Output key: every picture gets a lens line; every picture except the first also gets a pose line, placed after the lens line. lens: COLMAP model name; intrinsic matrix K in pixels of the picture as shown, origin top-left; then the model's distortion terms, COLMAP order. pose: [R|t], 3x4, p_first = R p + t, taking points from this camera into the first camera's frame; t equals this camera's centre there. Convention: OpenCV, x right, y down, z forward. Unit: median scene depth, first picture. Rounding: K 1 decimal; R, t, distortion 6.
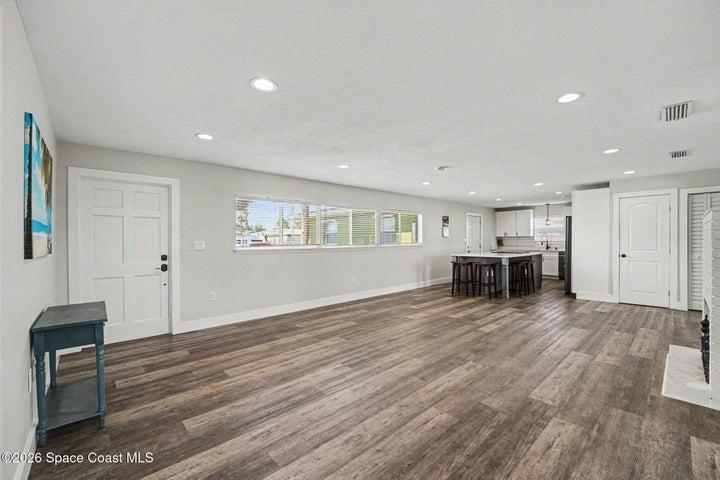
lens RADIAL K [[291.9, 0, 360.0], [0, 291.9, 240.0], [0, 0, 1]] dist [-0.000259, -0.000127]
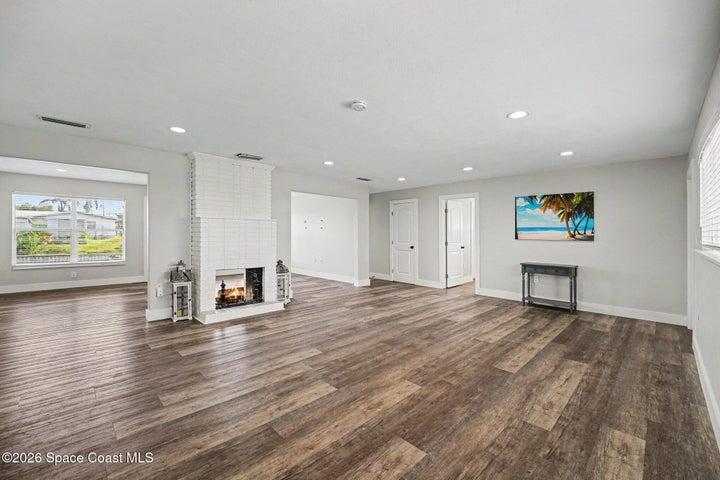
lens RADIAL K [[312.9, 0, 355.7], [0, 312.9, 236.3], [0, 0, 1]] dist [0.000094, -0.000498]
pose [[-0.999526, -0.003597, -0.030581, 0.365922], [-0.003820, 0.999966, 0.007246, 0.003344], [0.030554, 0.007360, -0.999506, 1.927878]]
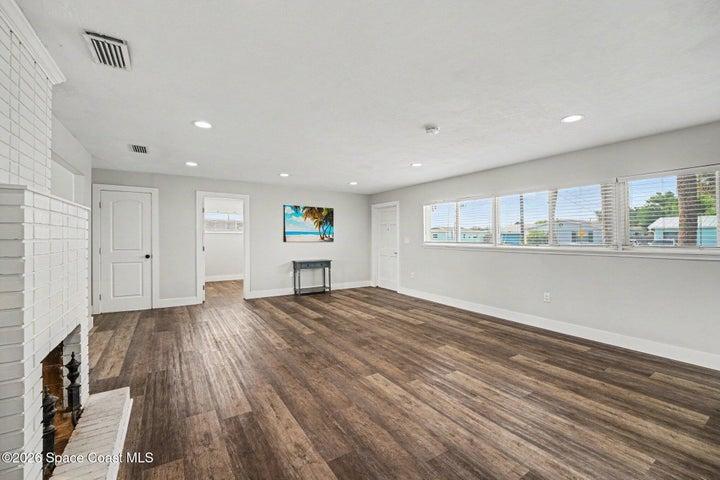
lens RADIAL K [[302.0, 0, 382.9], [0, 302.0, 237.9], [0, 0, 1]] dist [-0.000106, -0.000196]
pose [[-0.115919, 0.006673, -0.993236, 1.163701], [-0.002475, 0.999972, 0.007007, -0.009363], [0.993256, 0.003270, -0.115899, 1.166636]]
